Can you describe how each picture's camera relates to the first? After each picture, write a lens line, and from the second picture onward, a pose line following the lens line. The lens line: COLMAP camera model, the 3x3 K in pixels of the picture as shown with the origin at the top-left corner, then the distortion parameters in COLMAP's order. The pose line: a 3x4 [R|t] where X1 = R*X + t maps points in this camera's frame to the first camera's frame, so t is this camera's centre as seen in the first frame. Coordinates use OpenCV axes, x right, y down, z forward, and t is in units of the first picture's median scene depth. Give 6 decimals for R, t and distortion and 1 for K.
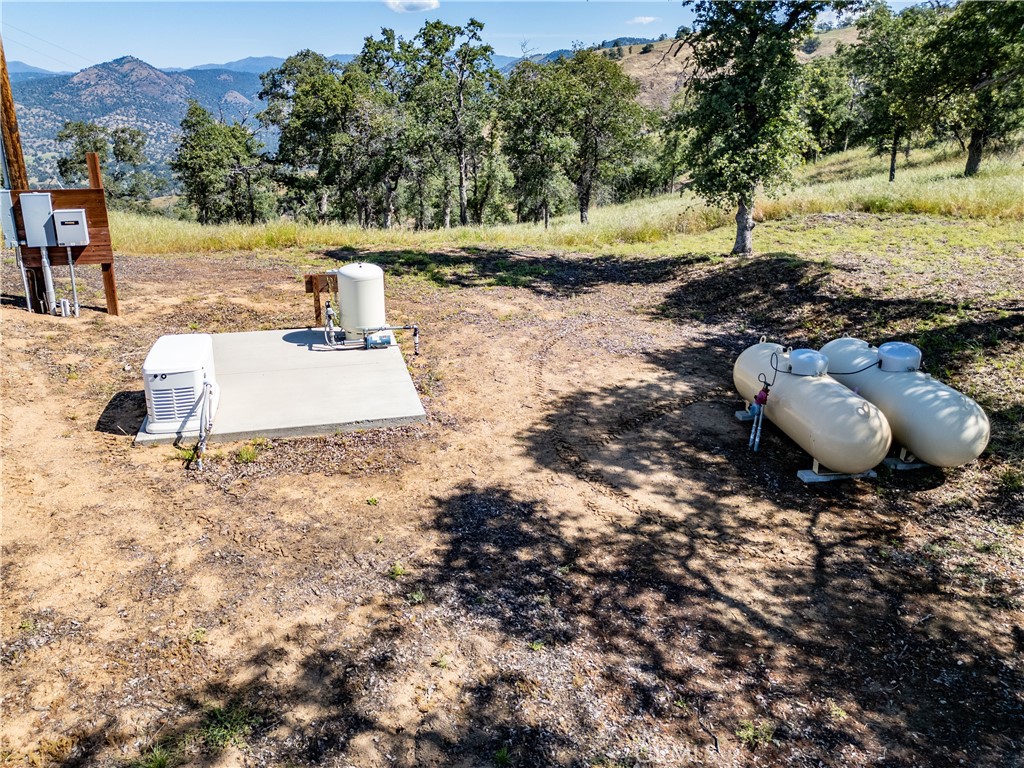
lens RADIAL K [[720.2, 0, 503.2], [0, 720.2, 373.4], [0, 0, 1]] dist [0.050753, -0.044811]
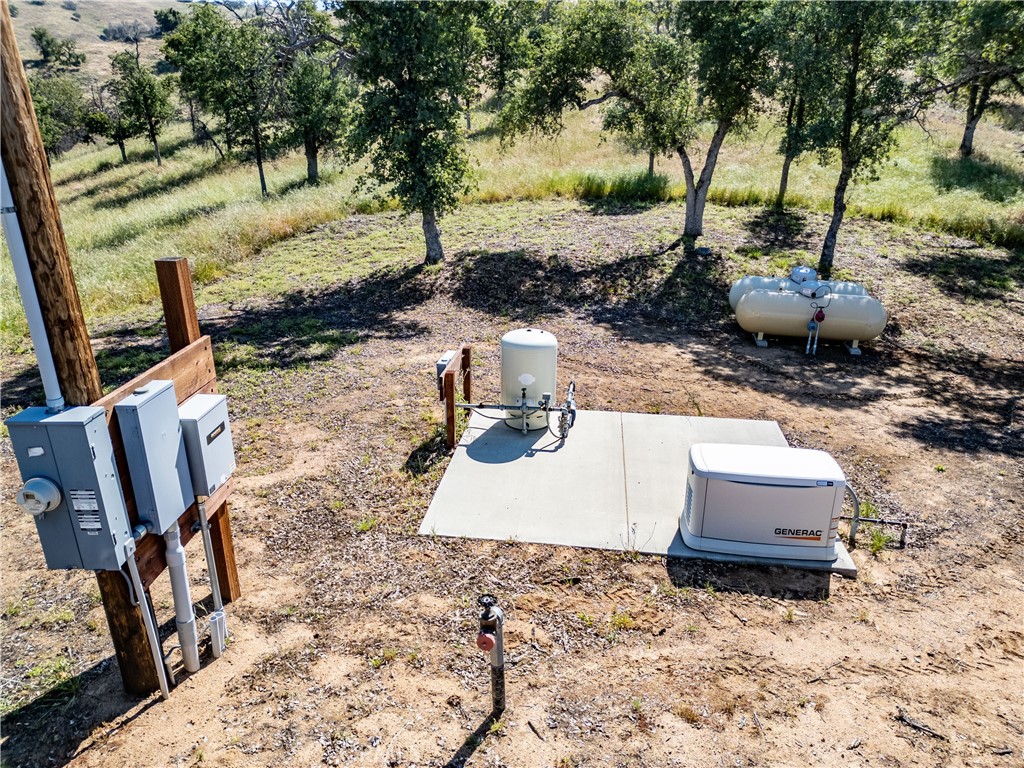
lens RADIAL K [[720.2, 0, 514.0], [0, 720.2, 386.4], [0, 0, 1]] dist [0.050753, -0.044811]
pose [[0.358797, -0.334780, 0.871313, -1.452610], [0.322293, 0.920491, 0.220959, -0.439634], [-0.876009, 0.201539, 0.438167, 1.100645]]
